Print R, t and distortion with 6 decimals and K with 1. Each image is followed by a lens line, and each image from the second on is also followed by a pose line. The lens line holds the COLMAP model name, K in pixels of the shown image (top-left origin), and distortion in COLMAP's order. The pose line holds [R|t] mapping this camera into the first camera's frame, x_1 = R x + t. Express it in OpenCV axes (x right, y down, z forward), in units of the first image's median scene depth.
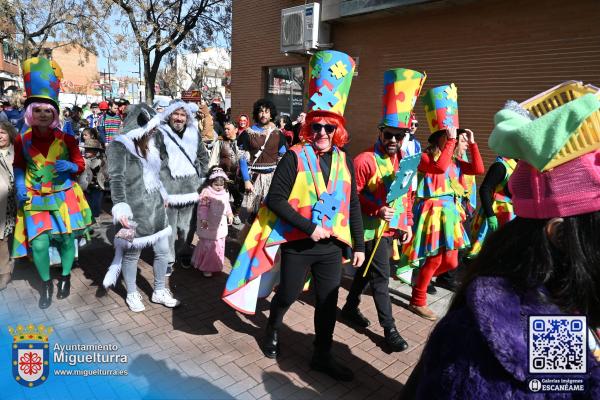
lens RADIAL K [[409.0, 0, 299.4], [0, 409.0, 200.3], [0, 0, 1]] dist [-0.007386, -0.001412]
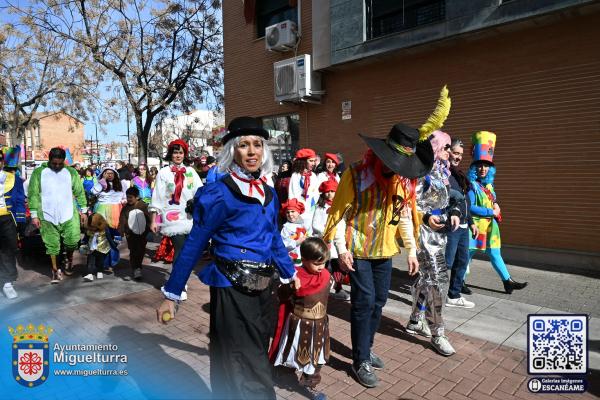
lens RADIAL K [[409.0, 0, 299.1], [0, 409.0, 199.5], [0, 0, 1]] dist [-0.007386, -0.001412]
pose [[0.997369, -0.062999, 0.035861, -0.020762], [0.067232, 0.988880, -0.132649, 0.014785], [-0.027106, 0.134711, 0.990514, -0.001151]]
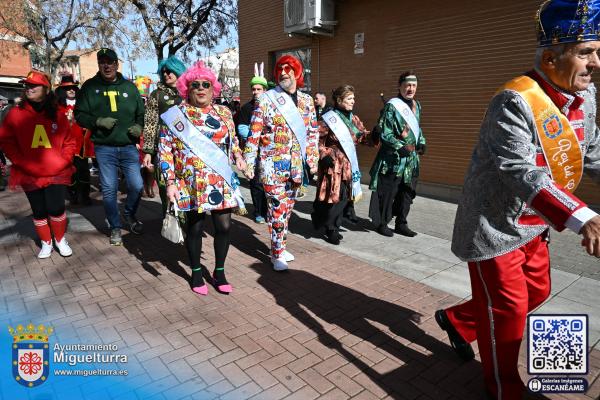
lens RADIAL K [[409.0, 0, 300.0], [0, 409.0, 200.0], [0, 0, 1]] dist [-0.007386, -0.001412]
pose [[0.997534, -0.025623, -0.065336, 0.024348], [0.025638, 0.999671, -0.000617, 0.019249], [0.065330, -0.001060, 0.997863, 0.017309]]
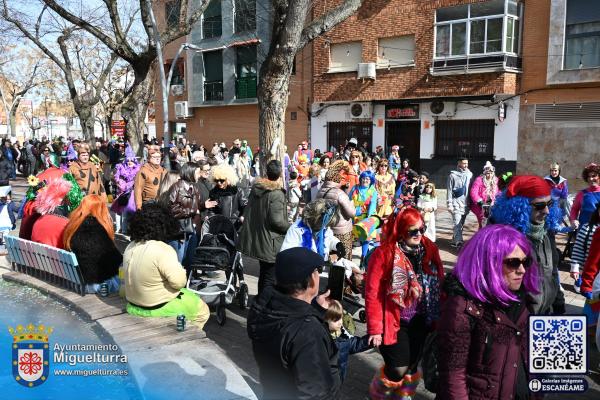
lens RADIAL K [[525.0, 0, 294.9], [0, 525.0, 202.7], [0, 0, 1]] dist [-0.003900, 0.004334]
pose [[0.992599, -0.054458, 0.108545, 0.177219], [0.062469, 0.995459, -0.071822, 0.256795], [-0.104141, 0.078071, 0.991494, -1.296271]]
